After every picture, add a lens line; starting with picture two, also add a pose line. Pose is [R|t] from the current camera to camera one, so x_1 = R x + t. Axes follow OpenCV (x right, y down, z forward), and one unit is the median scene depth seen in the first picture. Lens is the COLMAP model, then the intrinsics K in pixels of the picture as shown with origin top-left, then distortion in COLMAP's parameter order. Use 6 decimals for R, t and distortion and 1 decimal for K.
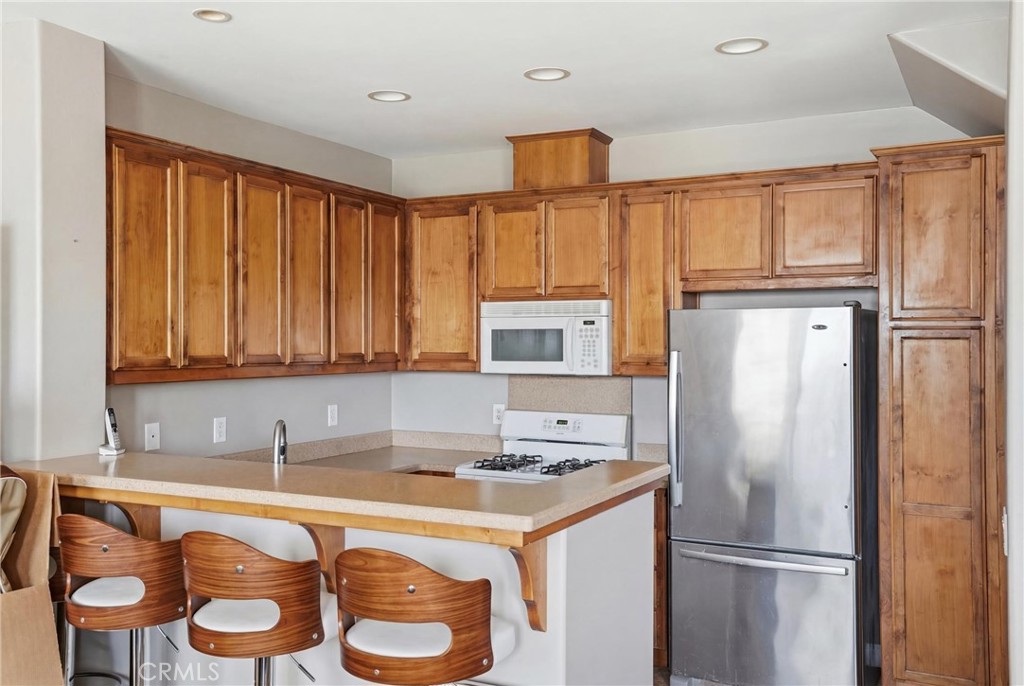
lens RADIAL K [[975.6, 0, 511.3], [0, 975.6, 336.8], [0, 0, 1]] dist [0.126628, 0.000000]
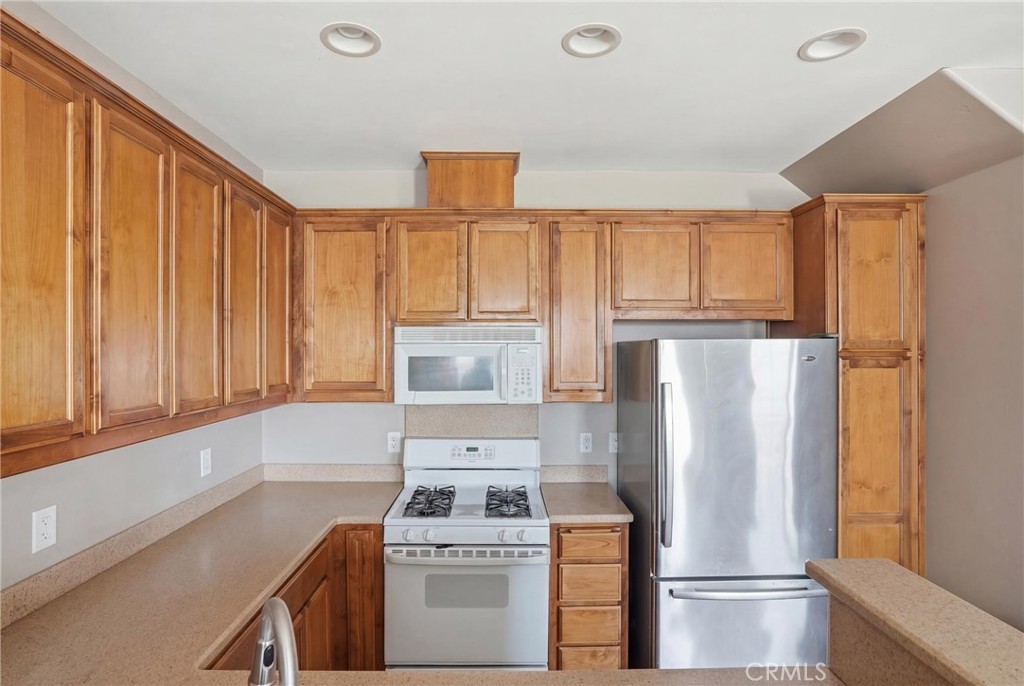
lens RADIAL K [[537.7, 0, 508.7], [0, 537.7, 348.7], [0, 0, 1]] dist [-0.028577, 0.008260]
pose [[0.885805, -0.003171, 0.464048, -0.174568], [0.000966, 0.999987, 0.004989, -0.017847], [-0.464057, -0.003971, 0.885796, 0.520015]]
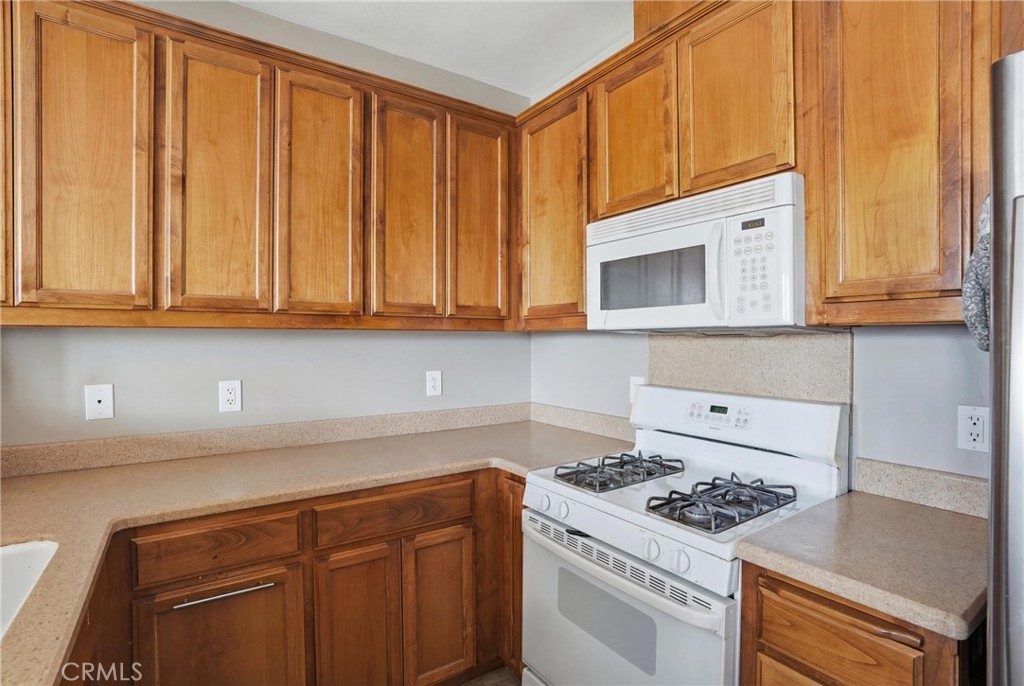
lens RADIAL K [[499.0, 0, 505.5], [0, 499.0, 342.5], [0, 0, 1]] dist [-0.042799, 0.001752]
pose [[0.874236, -0.000756, -0.485501, 0.088998], [0.005033, 0.999959, 0.007504, 0.044092], [0.485476, -0.009004, 0.874204, 0.690096]]
